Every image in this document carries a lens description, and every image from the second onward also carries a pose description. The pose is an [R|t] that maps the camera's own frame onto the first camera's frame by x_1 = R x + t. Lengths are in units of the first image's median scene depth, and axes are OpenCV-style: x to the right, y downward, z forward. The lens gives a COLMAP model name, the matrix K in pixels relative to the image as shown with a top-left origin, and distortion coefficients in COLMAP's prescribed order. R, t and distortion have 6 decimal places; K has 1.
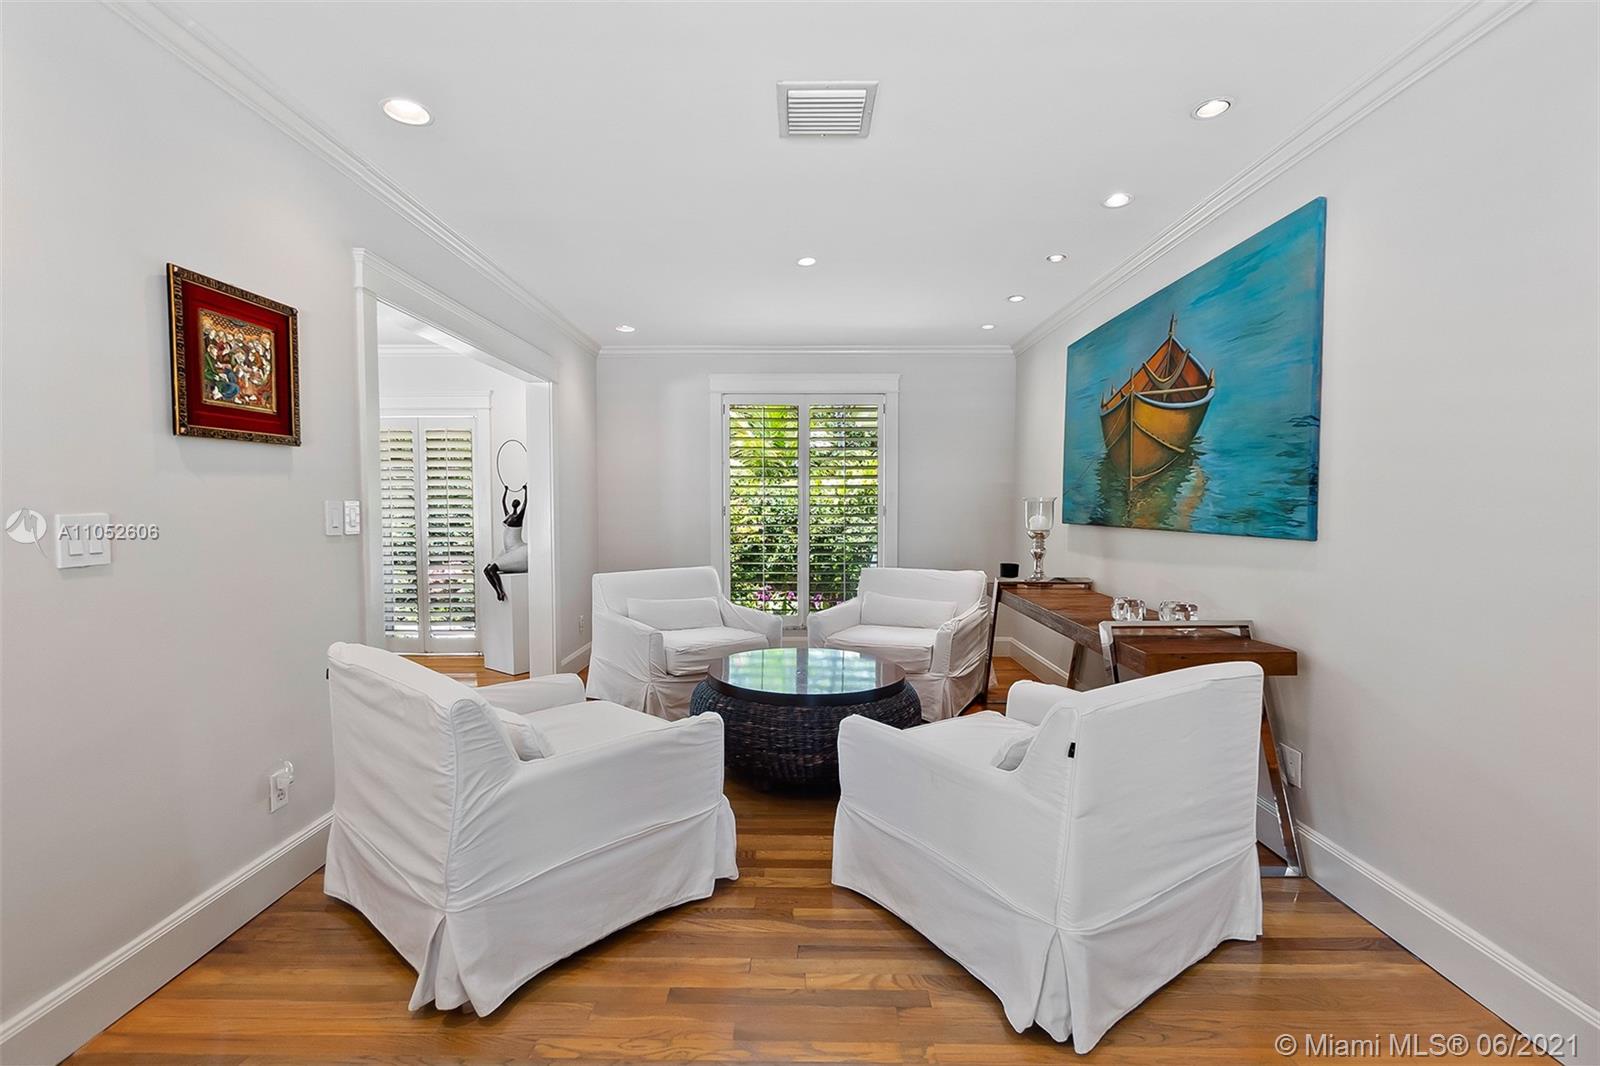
lens RADIAL K [[692.1, 0, 793.9], [0, 692.1, 533.2], [0, 0, 1]] dist [-0.003346, -0.000102]
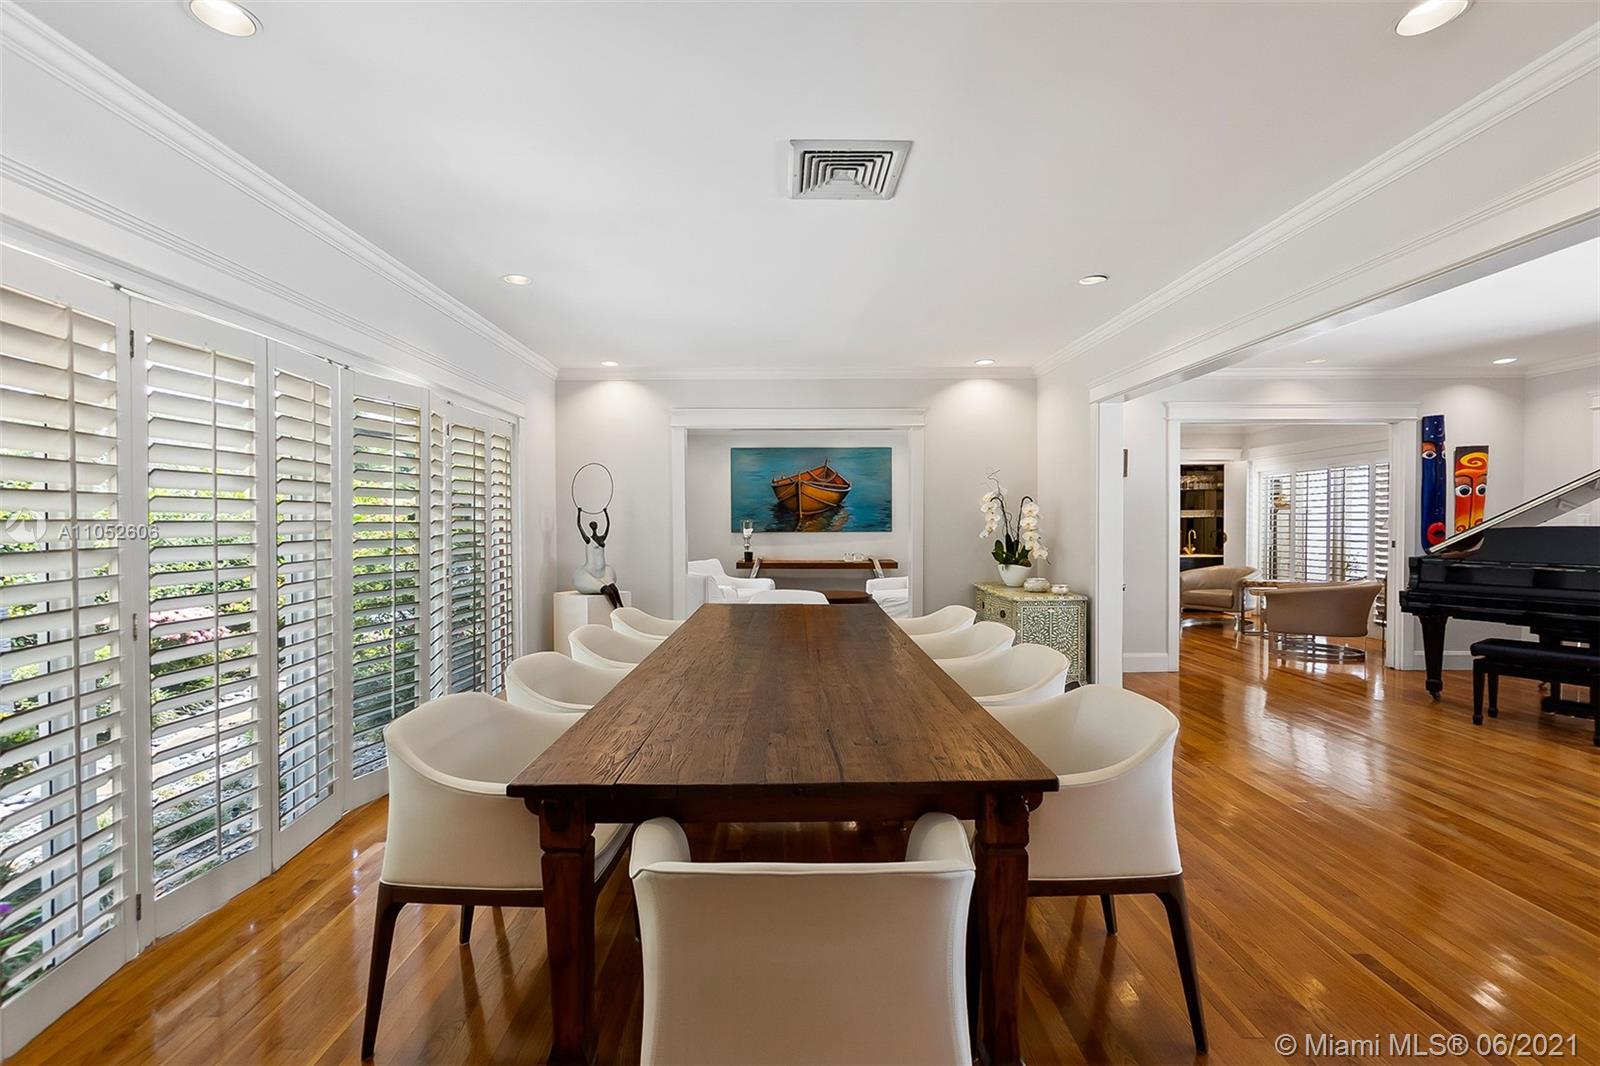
lens RADIAL K [[692.1, 0, 793.9], [0, 692.1, 533.2], [0, 0, 1]] dist [-0.003346, -0.000102]
pose [[-0.035328, -0.018751, 0.999200, -2.354236], [0.046980, 0.998687, 0.020403, -0.063578], [-0.998271, 0.047663, -0.034401, 1.225340]]
